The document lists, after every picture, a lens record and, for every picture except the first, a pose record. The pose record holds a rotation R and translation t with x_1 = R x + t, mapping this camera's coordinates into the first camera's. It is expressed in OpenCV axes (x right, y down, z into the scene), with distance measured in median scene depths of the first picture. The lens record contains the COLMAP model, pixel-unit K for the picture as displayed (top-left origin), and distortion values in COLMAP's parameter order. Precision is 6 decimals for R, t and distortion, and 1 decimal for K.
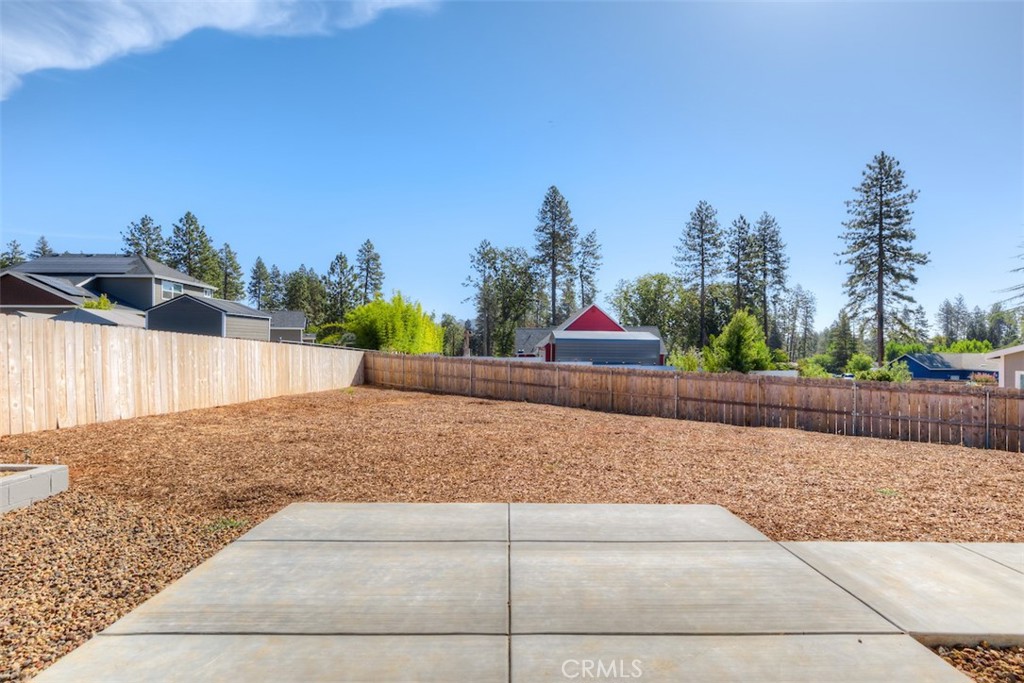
lens RADIAL K [[492.0, 0, 512.9], [0, 492.0, 342.3], [0, 0, 1]] dist [-0.015139, -0.000679]
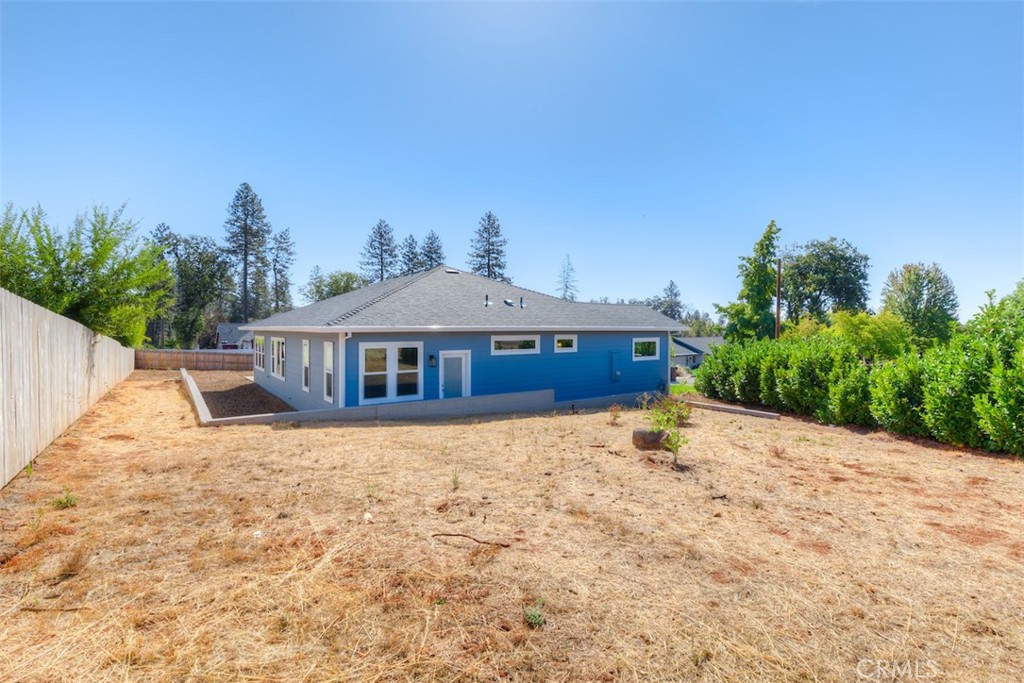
lens RADIAL K [[492.0, 0, 539.3], [0, 492.0, 330.6], [0, 0, 1]] dist [-0.015139, -0.000679]
pose [[0.803231, -0.005498, 0.595643, -0.044015], [-0.002082, 0.999925, 0.012038, -0.015687], [-0.595665, -0.010910, 0.803159, -0.261387]]
